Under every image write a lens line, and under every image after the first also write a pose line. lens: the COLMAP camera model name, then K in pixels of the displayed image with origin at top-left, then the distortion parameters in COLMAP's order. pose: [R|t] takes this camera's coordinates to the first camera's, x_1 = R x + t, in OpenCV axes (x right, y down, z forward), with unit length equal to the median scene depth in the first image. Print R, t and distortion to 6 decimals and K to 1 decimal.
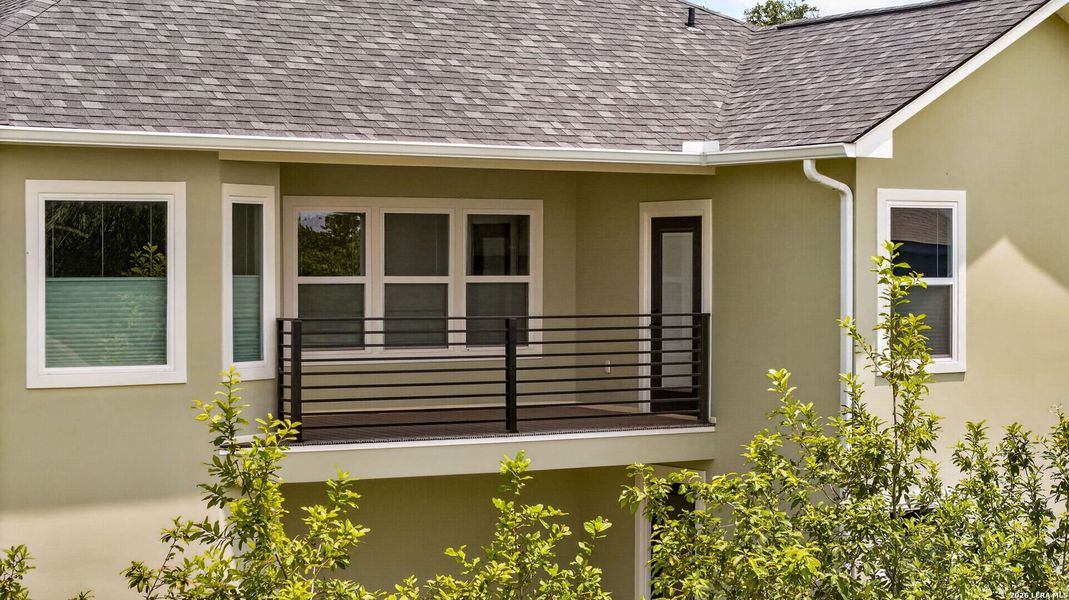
lens RADIAL K [[2003.5, 0, 536.9], [0, 2003.5, 295.9], [0, 0, 1]] dist [-0.171774, 0.000000]
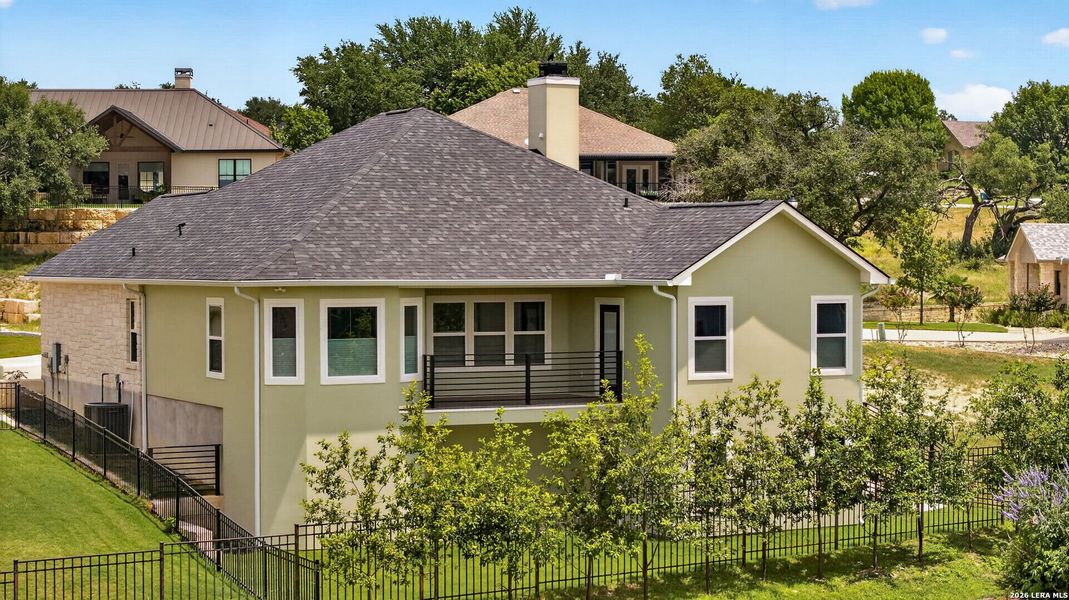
lens RADIAL K [[2003.5, 0, 533.9], [0, 2003.5, 301.1], [0, 0, 1]] dist [-0.171774, 0.000000]
pose [[0.997220, 0.000348, -0.074516, 0.161511], [0.000078, 0.999984, 0.005711, -0.060969], [0.074517, -0.005701, 0.997203, -1.237328]]
